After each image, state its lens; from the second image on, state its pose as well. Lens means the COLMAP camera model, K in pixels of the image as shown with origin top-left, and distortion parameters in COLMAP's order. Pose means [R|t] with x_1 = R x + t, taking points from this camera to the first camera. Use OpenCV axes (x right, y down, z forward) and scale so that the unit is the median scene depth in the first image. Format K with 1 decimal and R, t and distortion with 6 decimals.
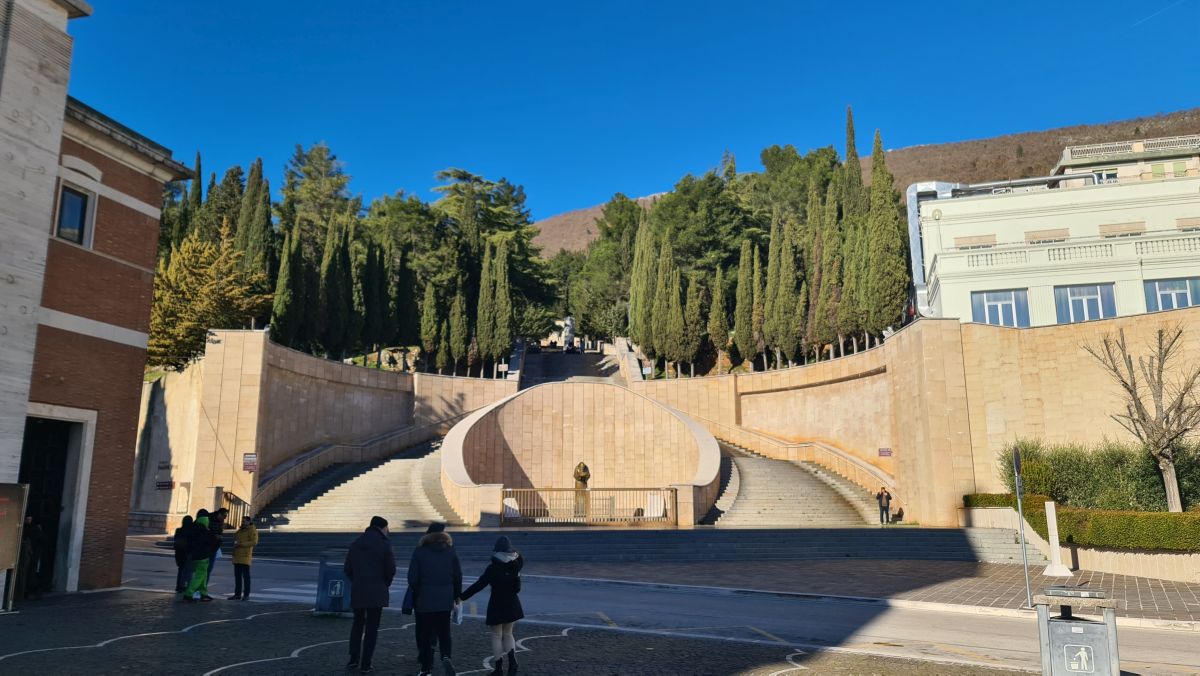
lens RADIAL K [[855.6, 0, 600.0], [0, 855.6, 338.0], [0, 0, 1]] dist [0.039623, -0.051451]
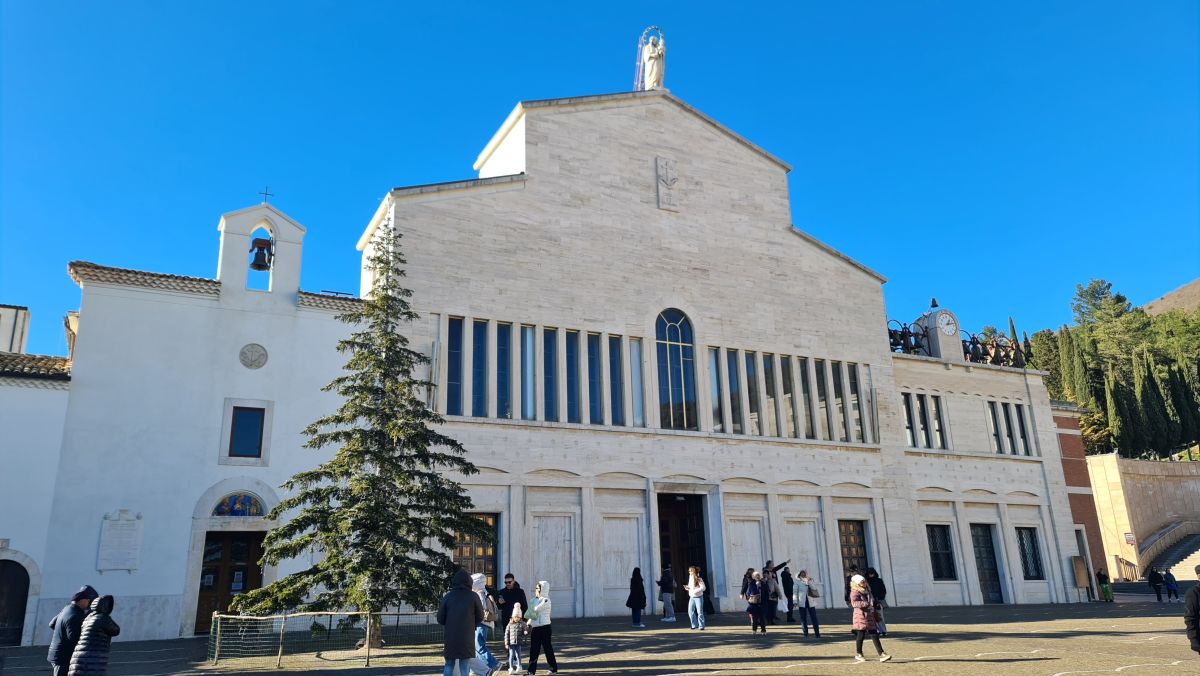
lens RADIAL K [[855.6, 0, 600.0], [0, 855.6, 338.0], [0, 0, 1]] dist [0.039623, -0.051451]
pose [[0.646000, -0.238634, -0.725078, 0.169373], [0.176303, 0.970840, -0.162443, -0.108000], [0.742698, -0.022895, 0.669235, -0.654201]]
